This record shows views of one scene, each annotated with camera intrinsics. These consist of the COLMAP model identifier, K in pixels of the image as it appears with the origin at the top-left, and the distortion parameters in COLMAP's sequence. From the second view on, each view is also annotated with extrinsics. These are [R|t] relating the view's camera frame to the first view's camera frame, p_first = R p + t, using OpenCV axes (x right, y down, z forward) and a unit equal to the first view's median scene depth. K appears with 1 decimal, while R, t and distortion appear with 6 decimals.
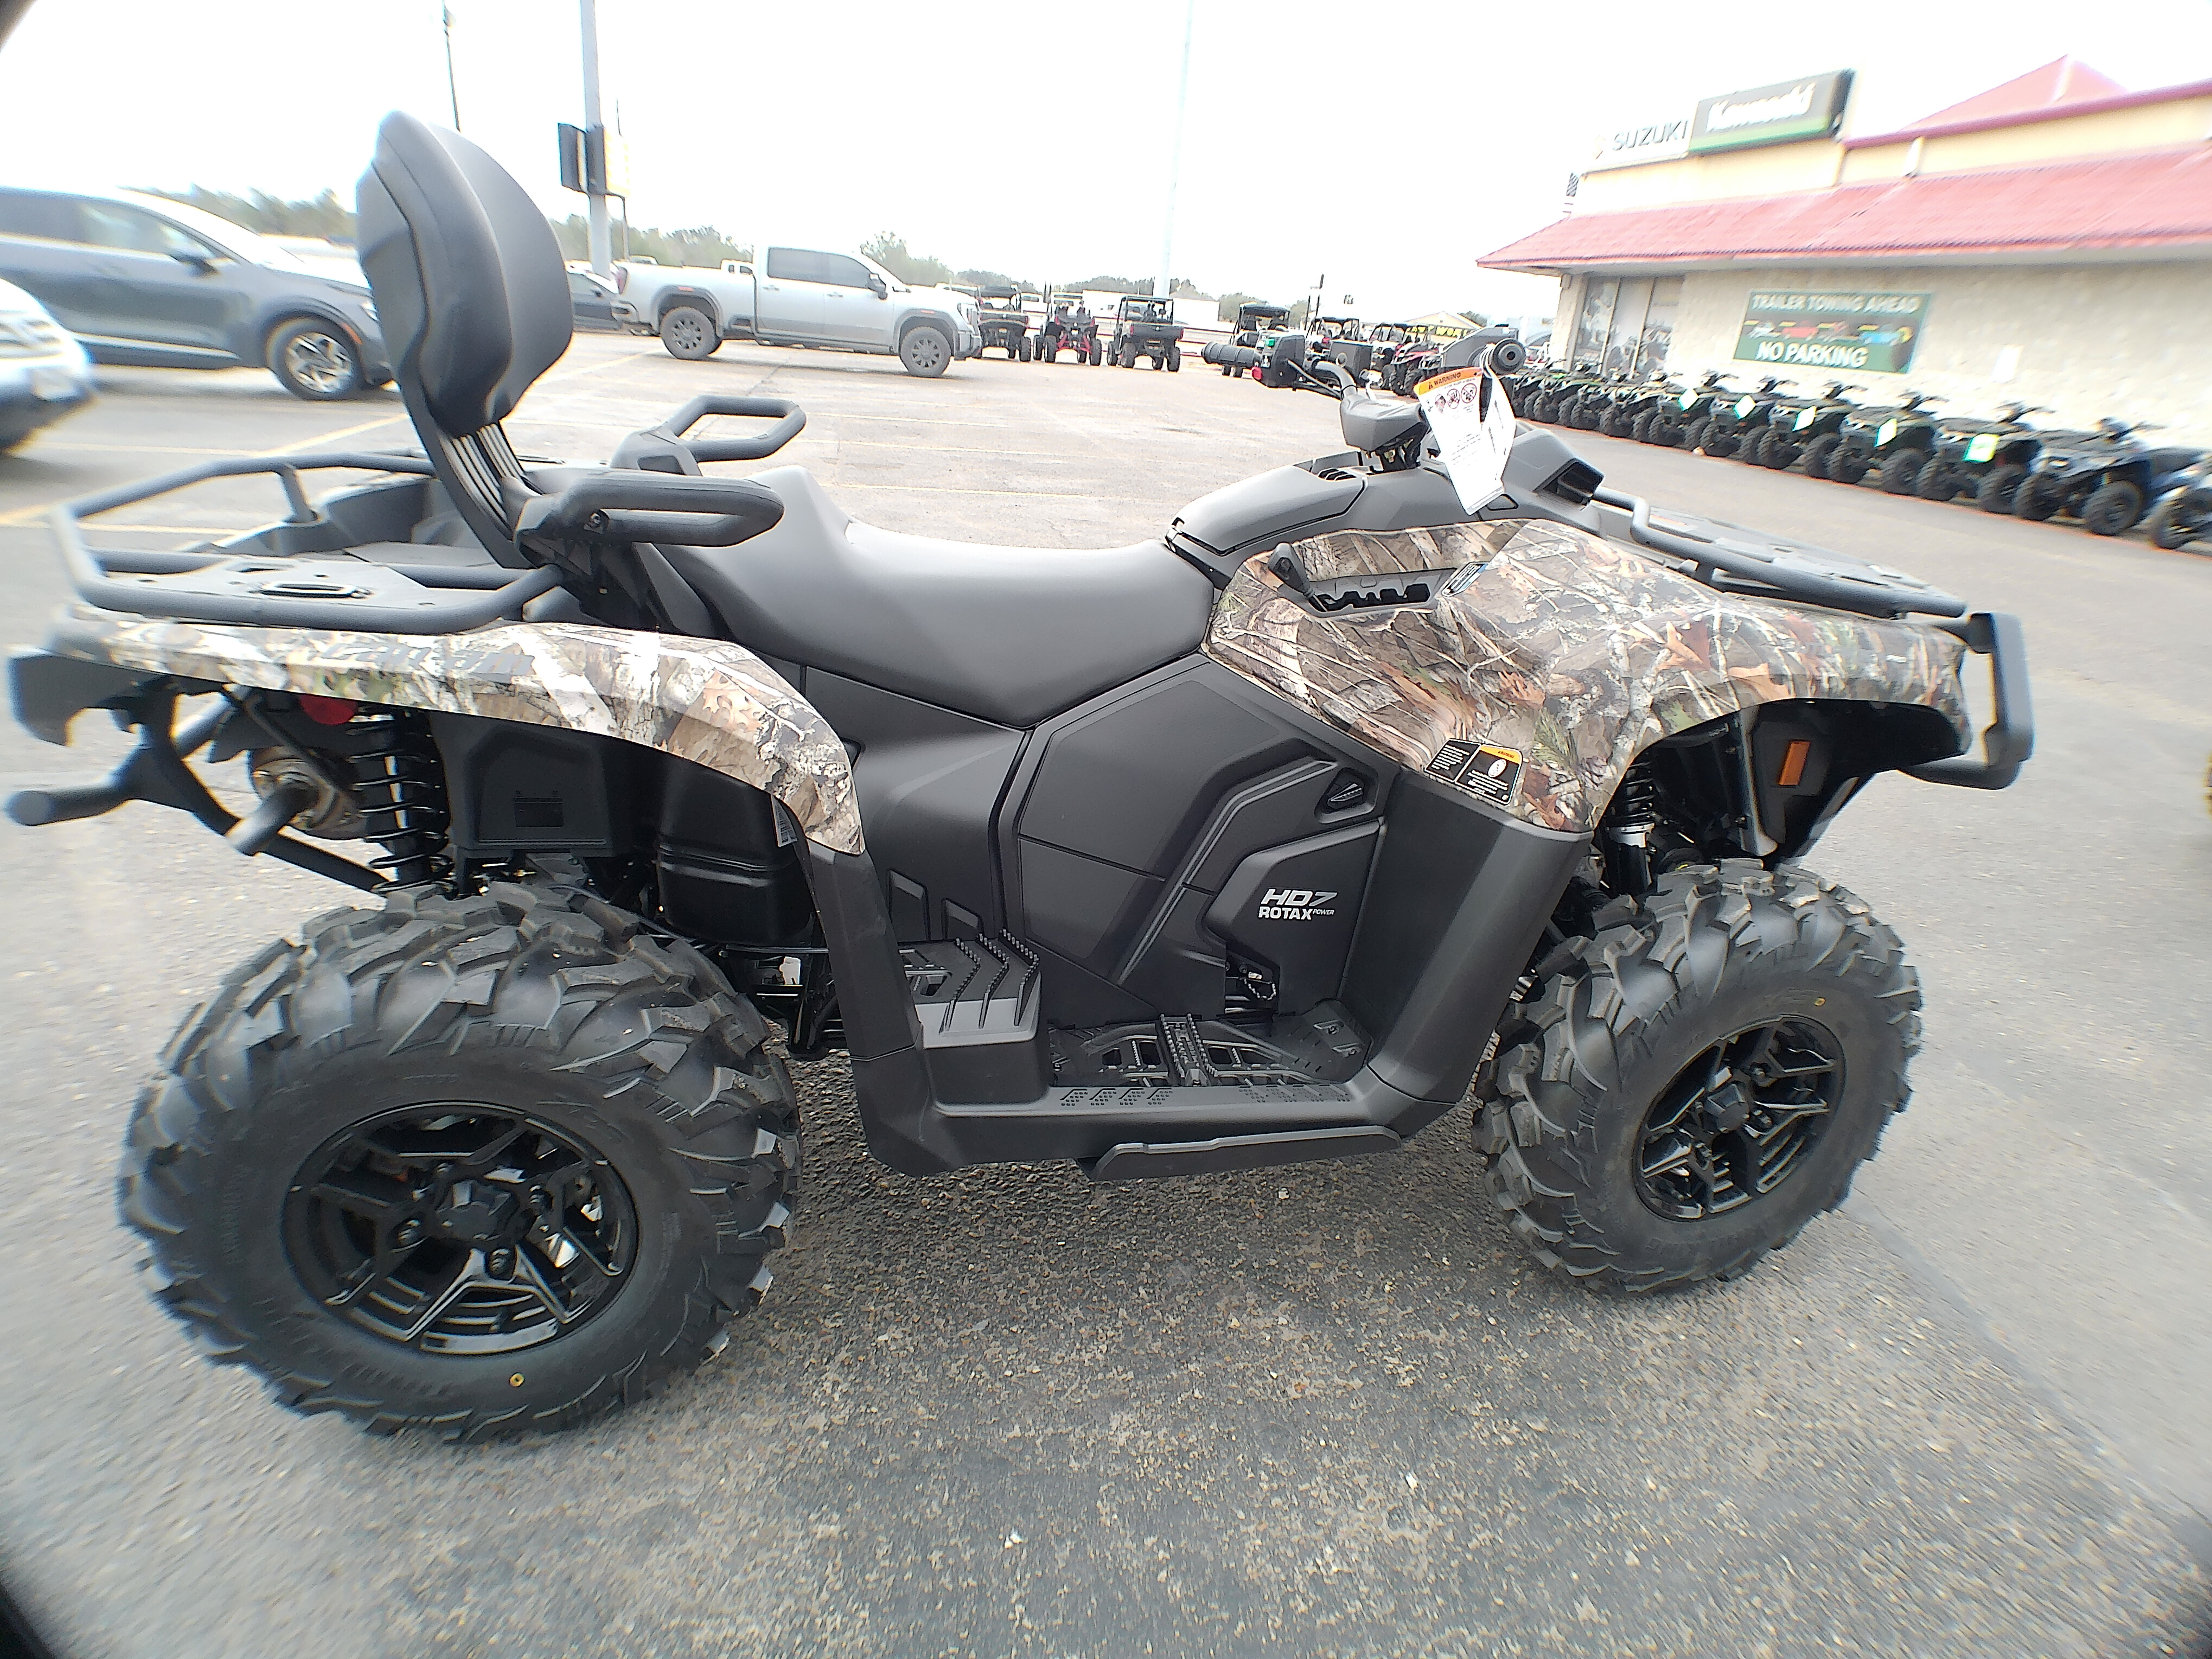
lens RADIAL K [[1190.9, 0, 1135.3], [0, 1190.9, 814.0], [0, 0, 1]] dist [-0.030969, -0.001057]
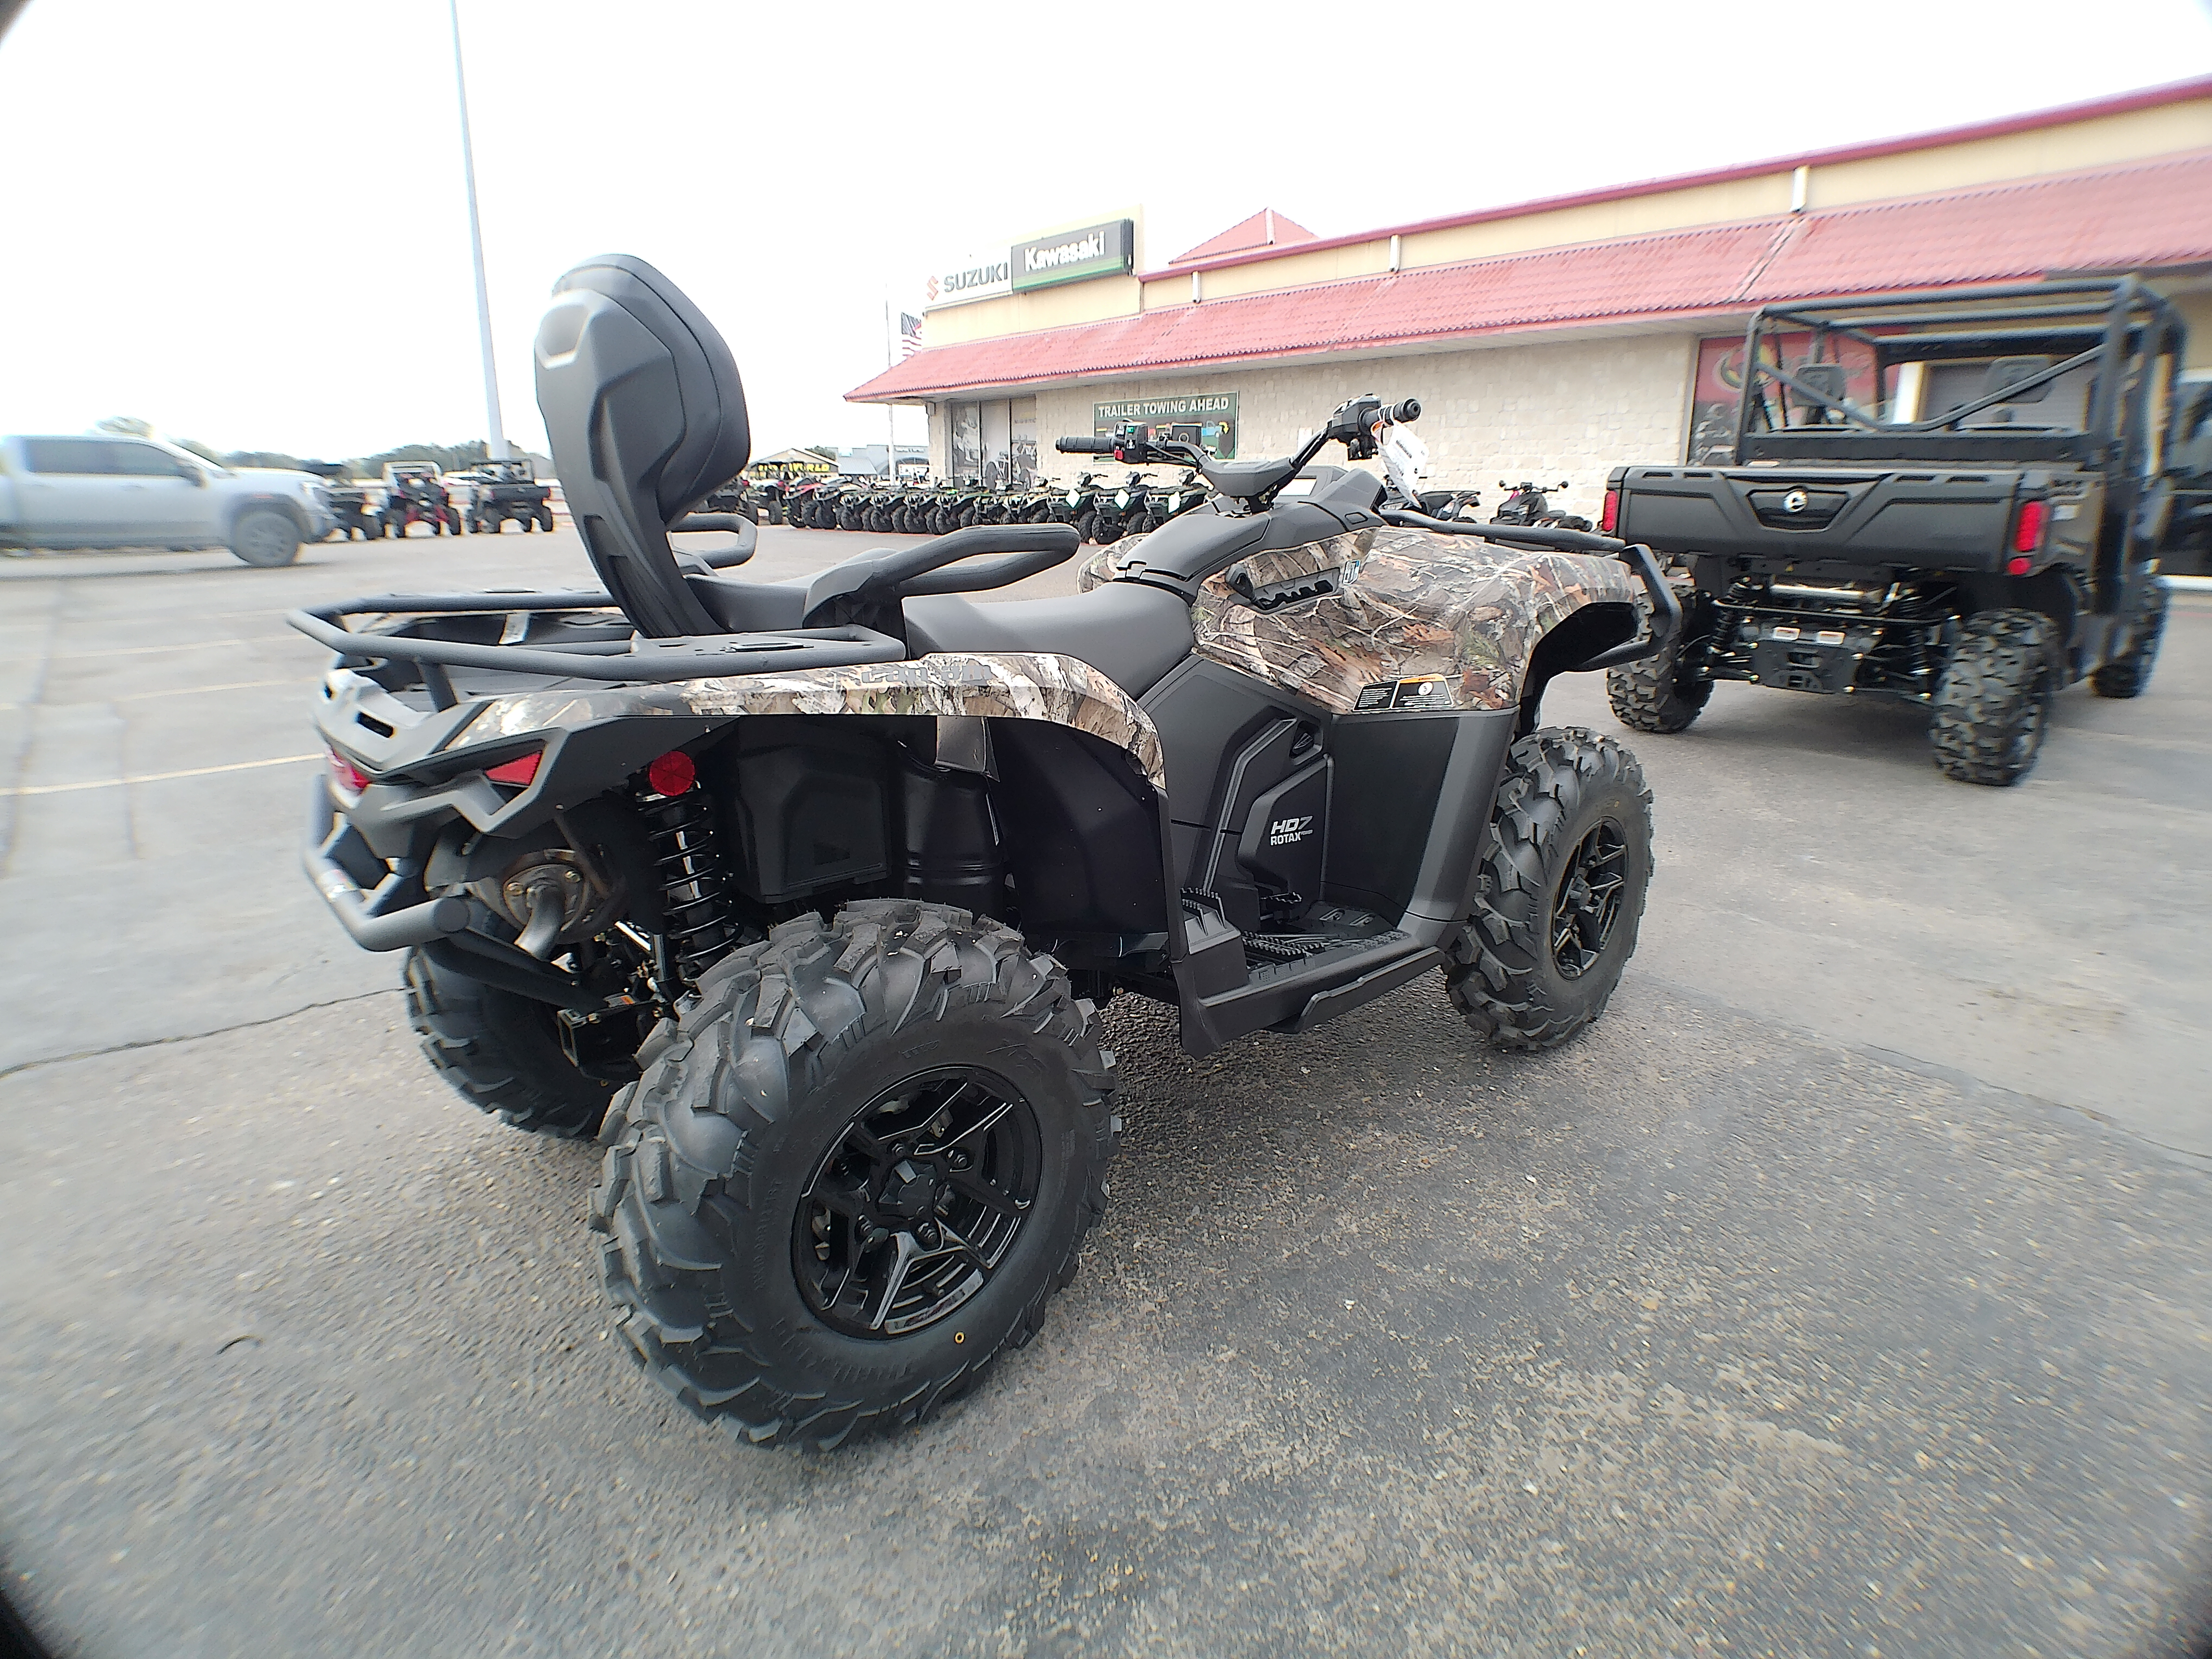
lens RADIAL K [[1190.9, 0, 1135.3], [0, 1190.9, 814.0], [0, 0, 1]] dist [-0.030969, -0.001057]
pose [[0.875129, -0.211327, 0.435304, -0.608760], [0.254274, 0.966214, -0.042122, 0.072949], [-0.411695, 0.147549, 0.899298, -0.122942]]
